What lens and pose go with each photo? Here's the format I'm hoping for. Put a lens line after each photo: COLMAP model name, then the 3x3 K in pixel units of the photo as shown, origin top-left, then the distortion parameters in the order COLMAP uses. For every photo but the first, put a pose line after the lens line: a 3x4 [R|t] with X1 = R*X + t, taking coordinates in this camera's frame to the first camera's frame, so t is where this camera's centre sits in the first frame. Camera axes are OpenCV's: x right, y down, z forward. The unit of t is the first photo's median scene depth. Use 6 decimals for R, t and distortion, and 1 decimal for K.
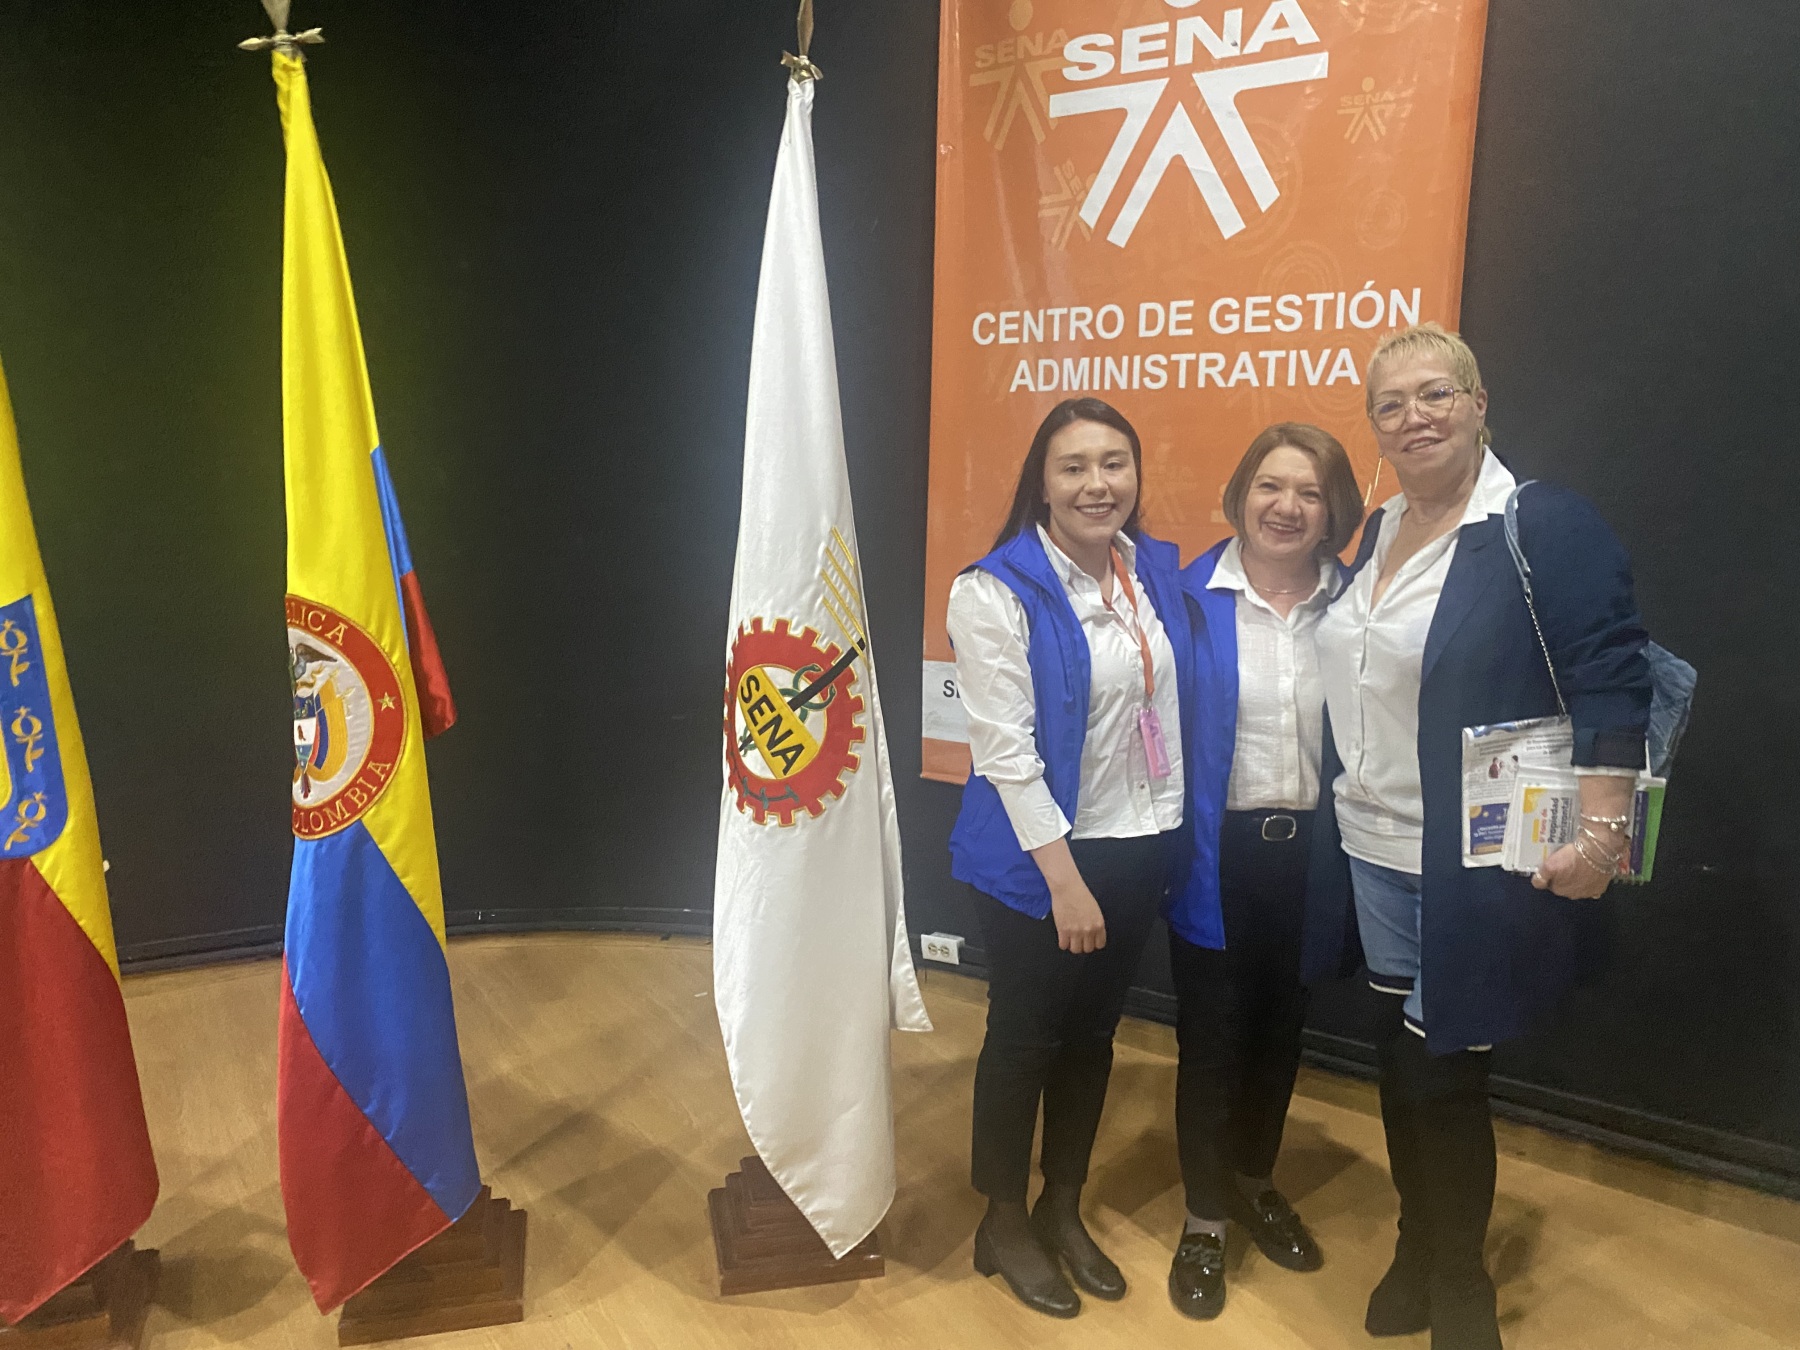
lens RADIAL K [[1329.0, 0, 900.0], [0, 1329.0, 675.0], [0, 0, 1]] dist [0.036254, -0.054523]
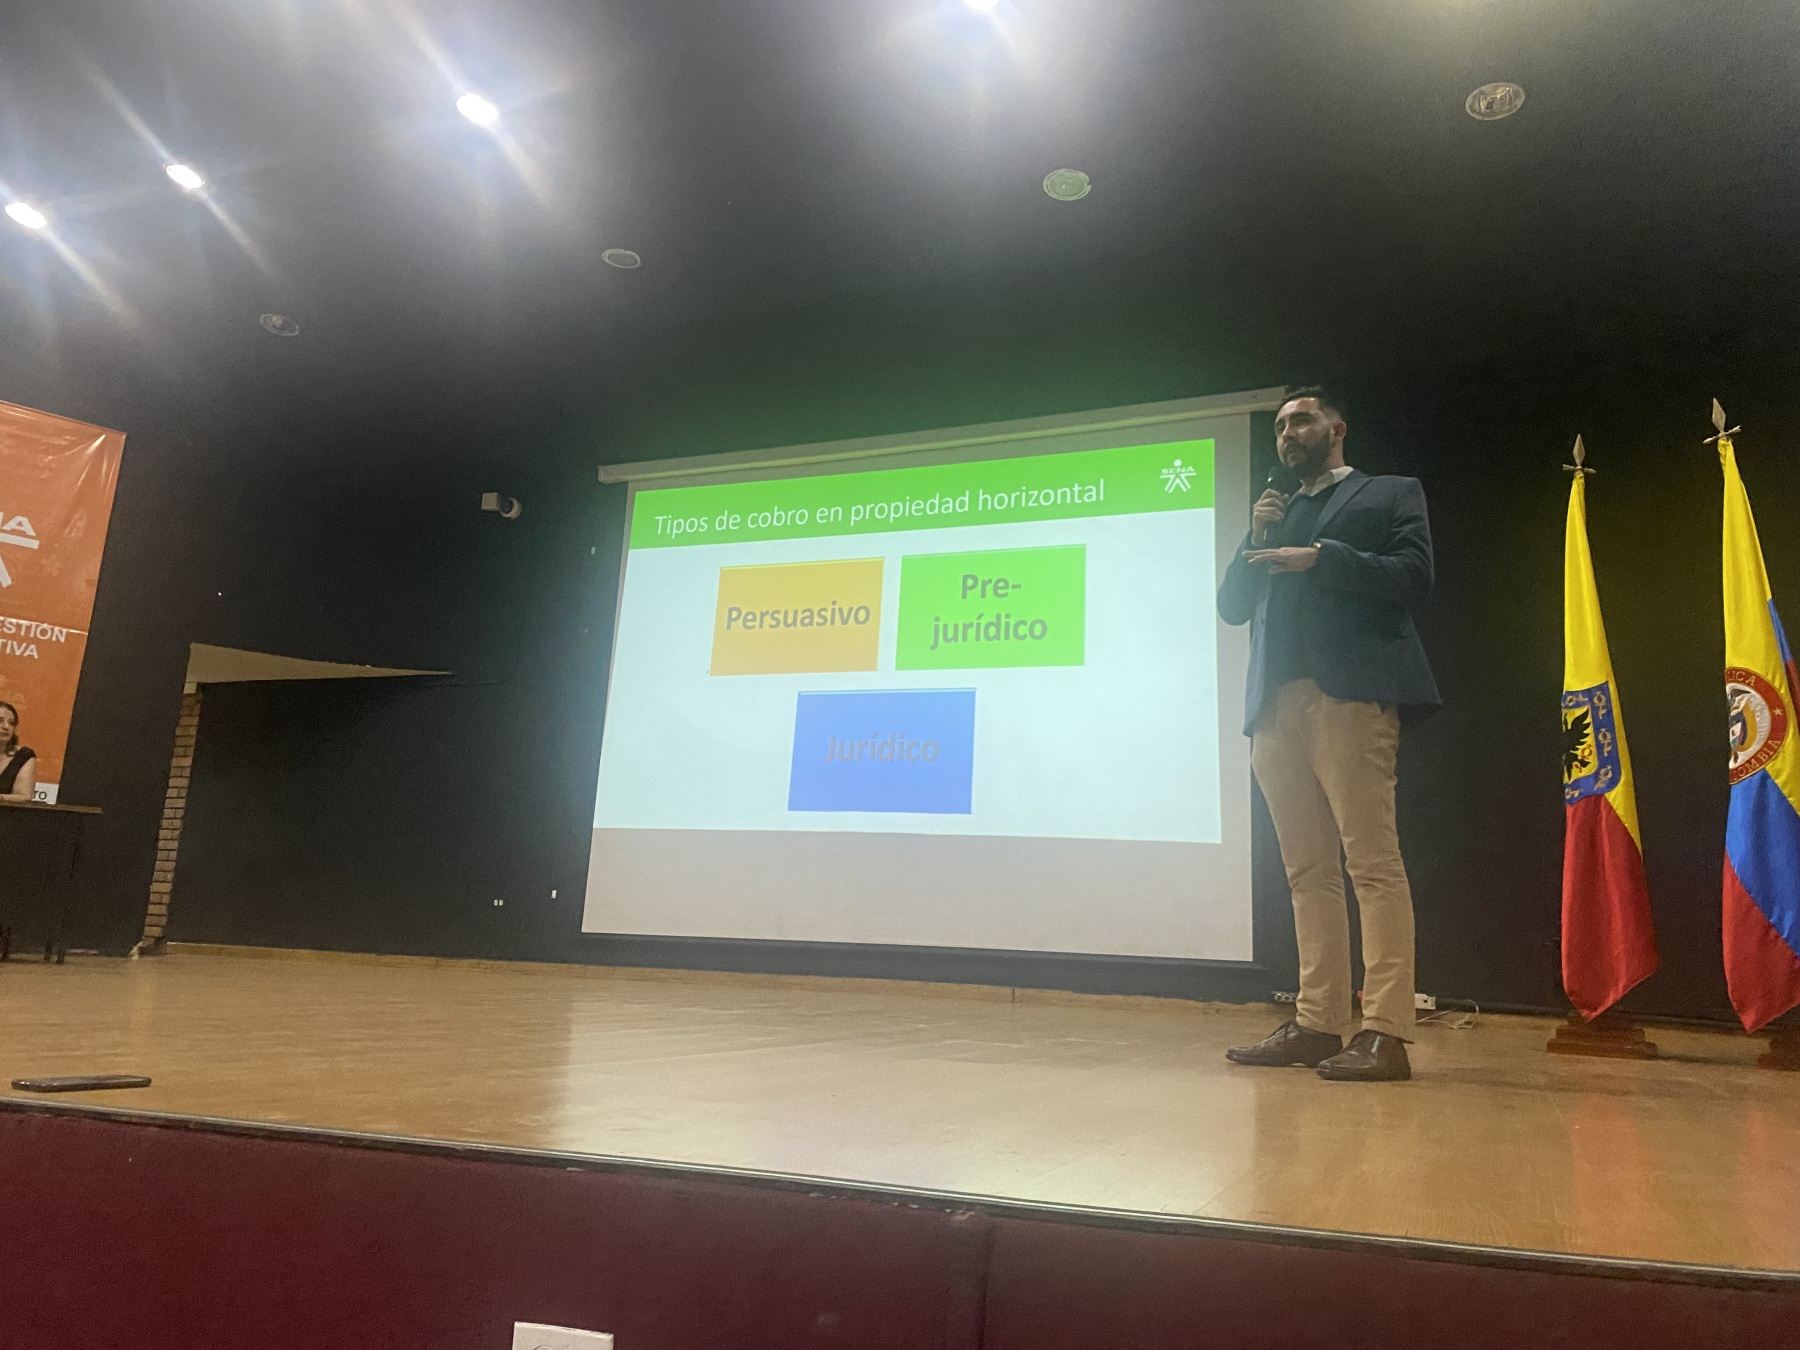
lens RADIAL K [[1370.7, 0, 896.4], [0, 1370.7, 658.3], [0, 0, 1]] dist [0.012238, 0.006167]
pose [[0.571610, -0.143354, -0.807906, 0.515882], [-0.164436, 0.944632, -0.283956, 0.698386], [0.803880, 0.295161, 0.516389, -1.102568]]
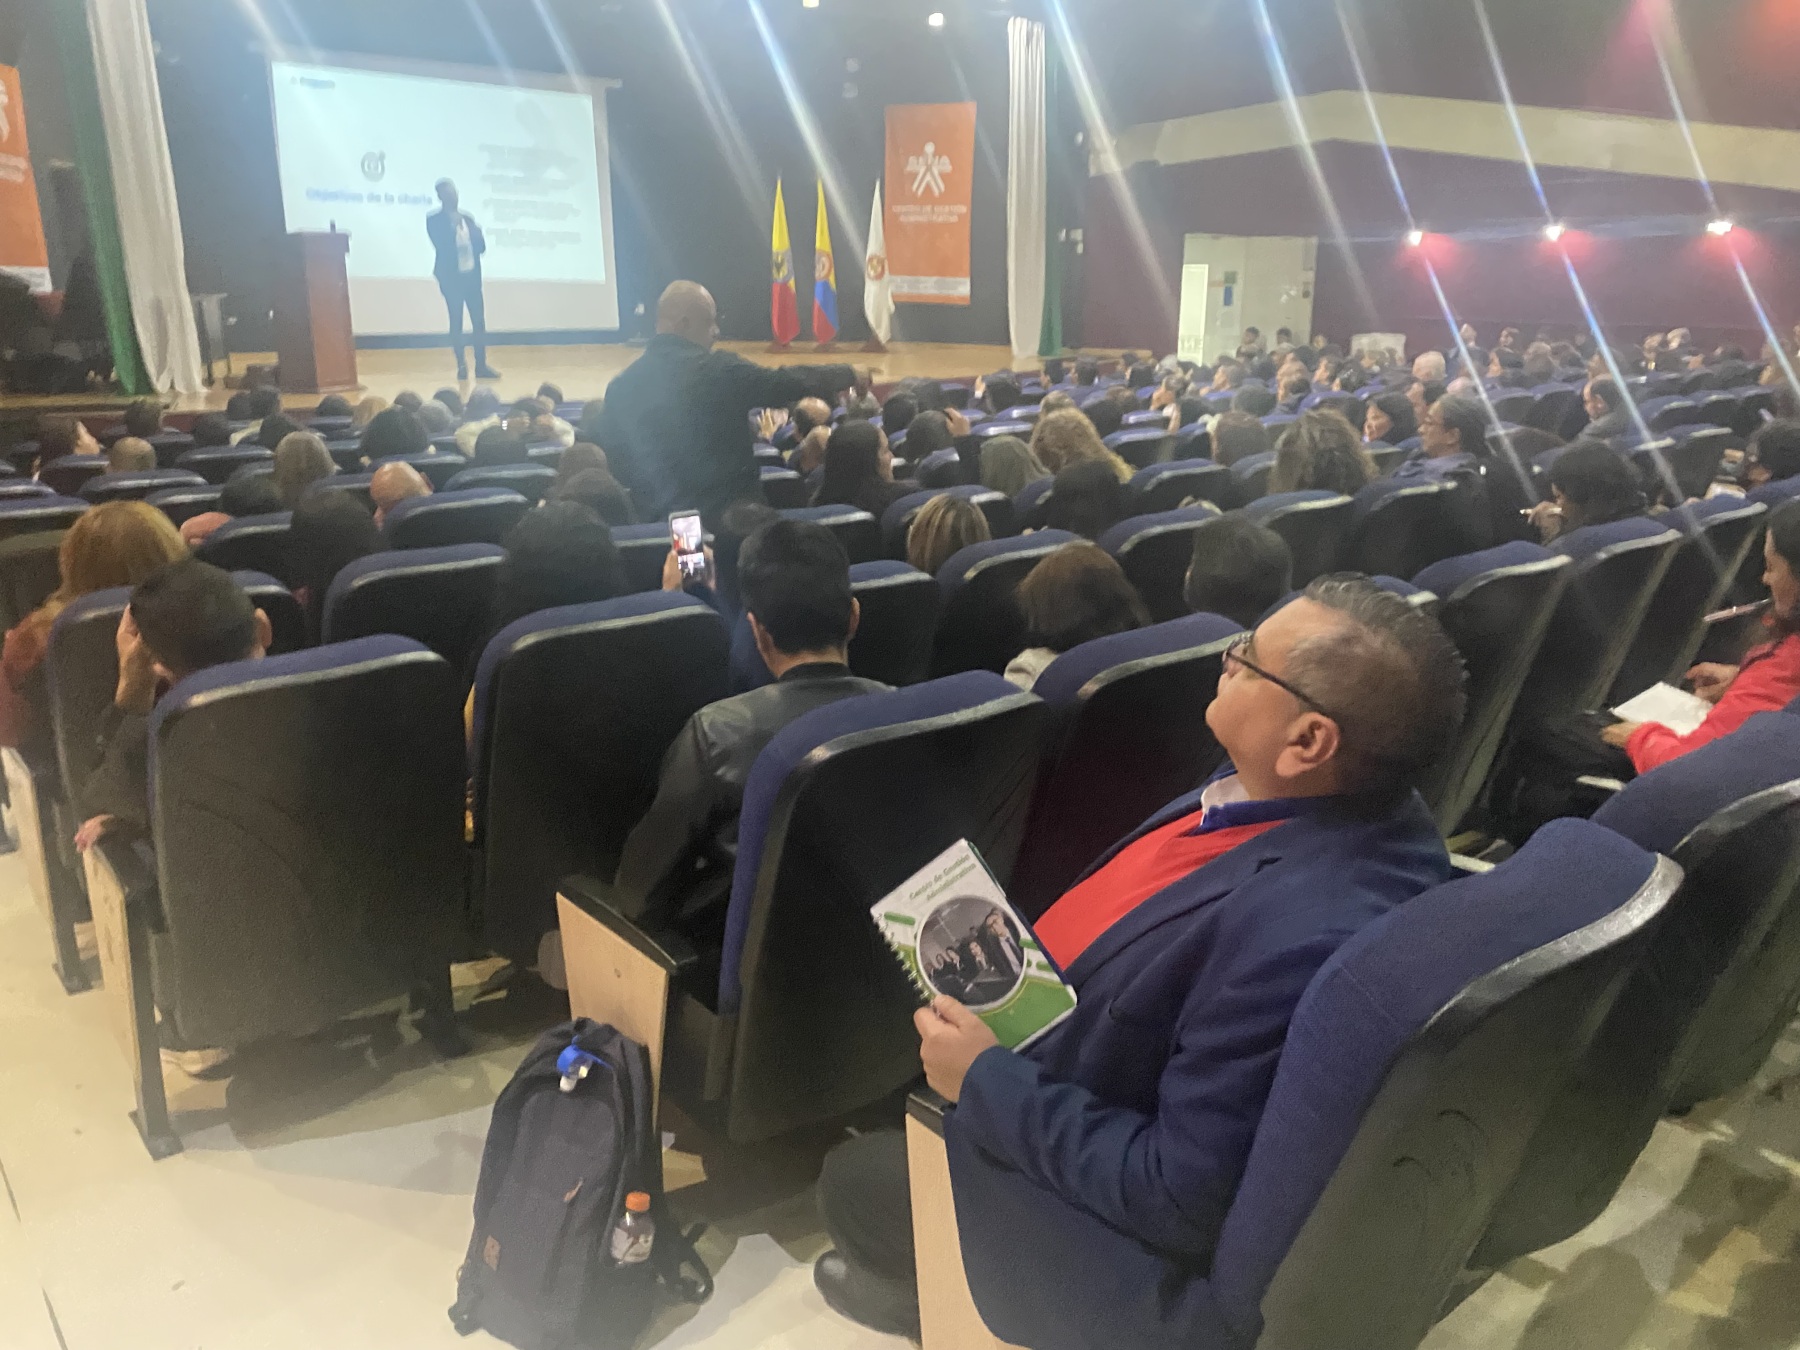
lens RADIAL K [[1370.7, 0, 896.4], [0, 1370.7, 658.3], [0, 0, 1]] dist [0.012238, 0.006167]
pose [[0.991700, -0.027768, 0.125538, -1.003135], [0.012281, 0.992394, 0.122490, 1.281411], [-0.127984, -0.119932, 0.984498, -6.956099]]
